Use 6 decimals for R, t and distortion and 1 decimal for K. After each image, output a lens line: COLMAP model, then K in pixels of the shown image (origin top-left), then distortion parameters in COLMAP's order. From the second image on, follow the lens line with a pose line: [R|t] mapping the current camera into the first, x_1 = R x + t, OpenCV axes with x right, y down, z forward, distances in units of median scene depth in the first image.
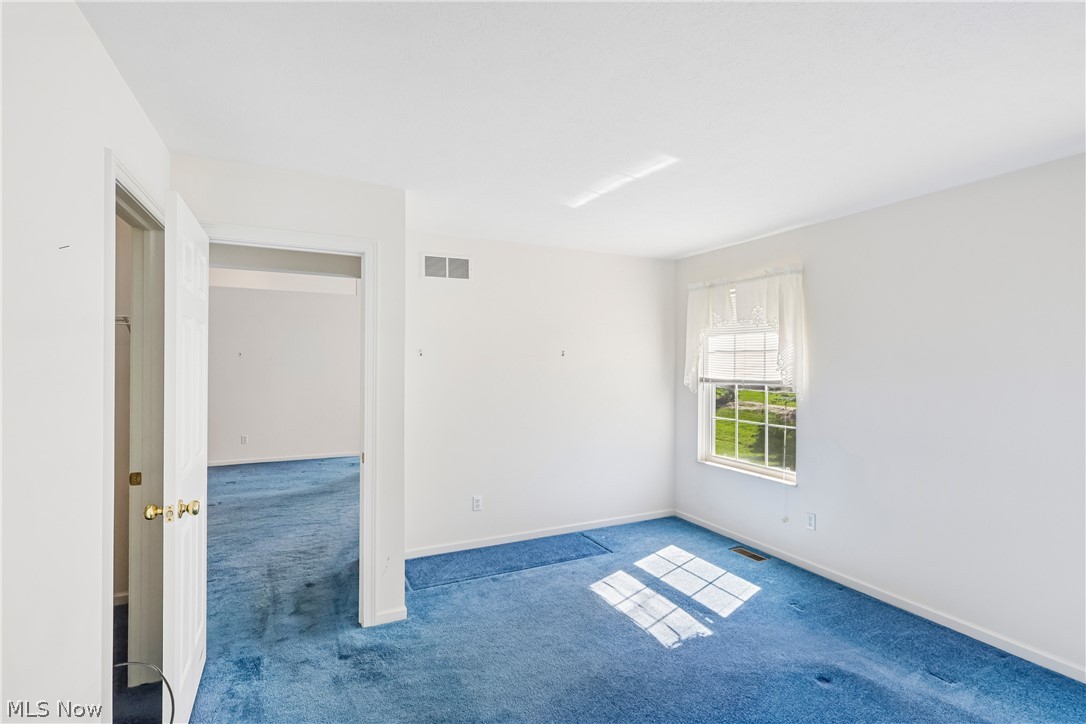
lens RADIAL K [[506.0, 0, 543.0], [0, 506.0, 362.0], [0, 0, 1]] dist [0.001473, 0.000073]
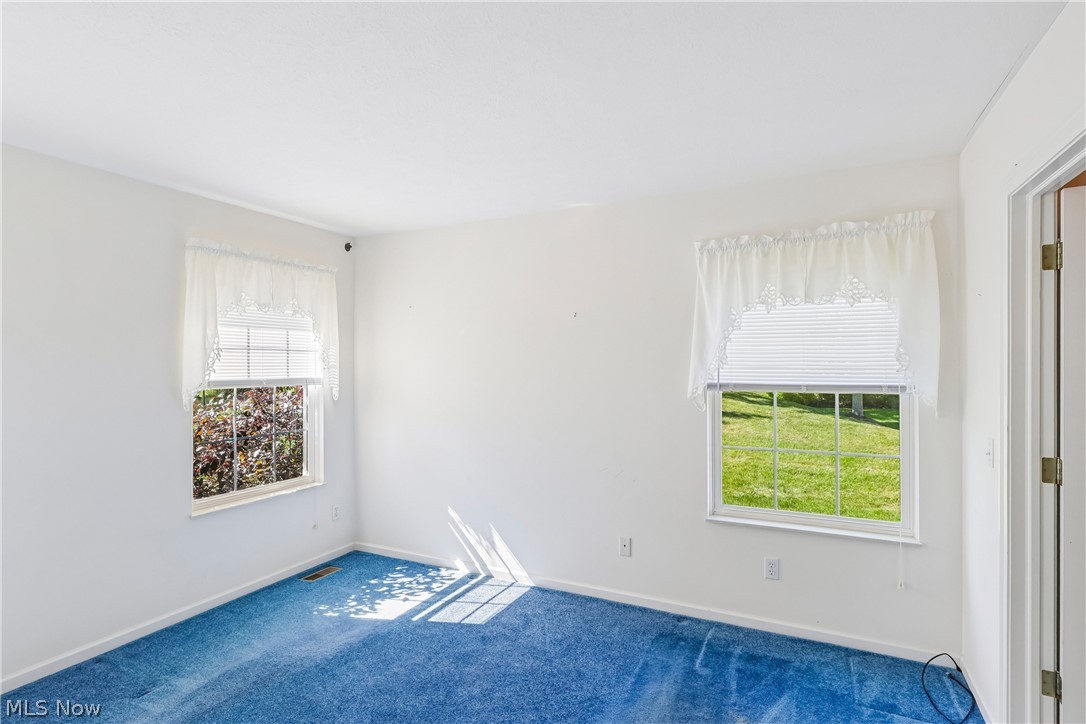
lens RADIAL K [[506.0, 0, 543.0], [0, 506.0, 362.0], [0, 0, 1]] dist [0.001473, 0.000073]
pose [[-0.579945, 0.008748, 0.814609, -0.530701], [0.003286, 0.999959, -0.008399, 0.007257], [-0.814649, -0.002194, -0.579950, 1.120496]]
